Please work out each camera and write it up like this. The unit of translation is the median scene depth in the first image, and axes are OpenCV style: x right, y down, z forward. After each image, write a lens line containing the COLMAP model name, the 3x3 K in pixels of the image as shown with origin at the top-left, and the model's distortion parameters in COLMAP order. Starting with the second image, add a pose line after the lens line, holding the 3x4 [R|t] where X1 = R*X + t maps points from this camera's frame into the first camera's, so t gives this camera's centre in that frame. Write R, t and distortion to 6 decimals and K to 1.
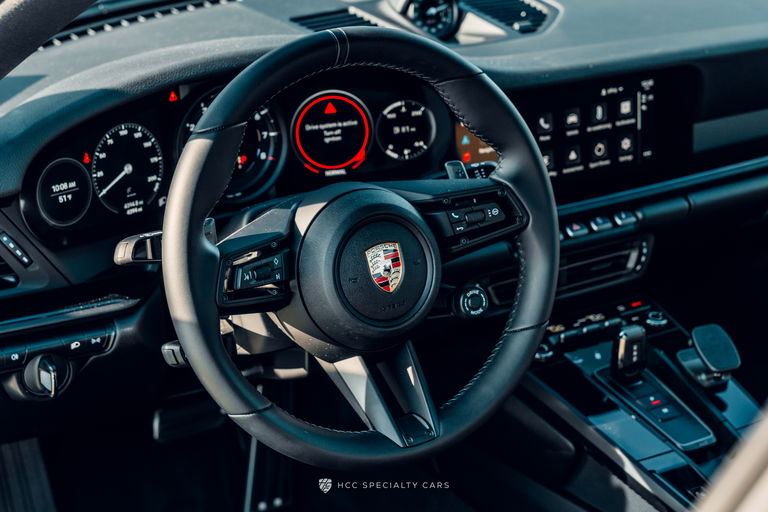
lens RADIAL K [[1600.0, 0, 384.3], [0, 1600.0, 257.1], [0, 0, 1]] dist [0.002709, 0.000000]
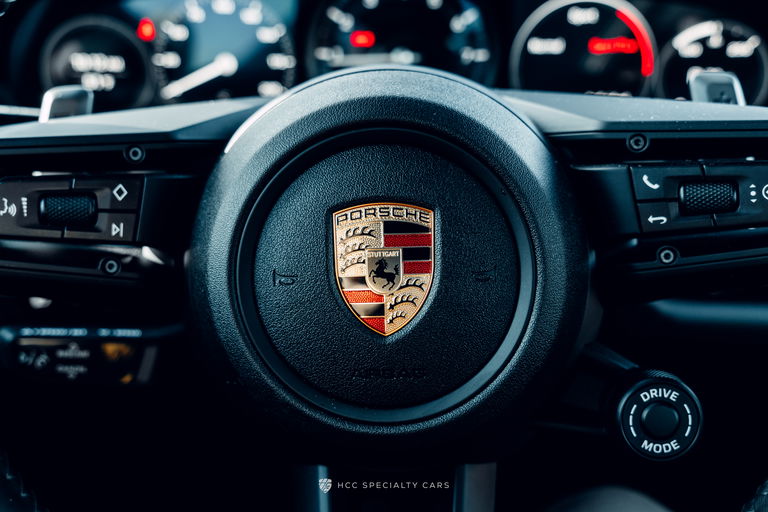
lens RADIAL K [[846.1, 0, 383.1], [0, 846.1, 258.4], [0, 0, 1]] dist [0.002015, 0.000000]
pose [[0.832960, 0.195229, -0.517749, 0.098113], [-0.208116, 0.977521, 0.033777, -0.002038], [0.512704, 0.079617, 0.854866, 0.797725]]
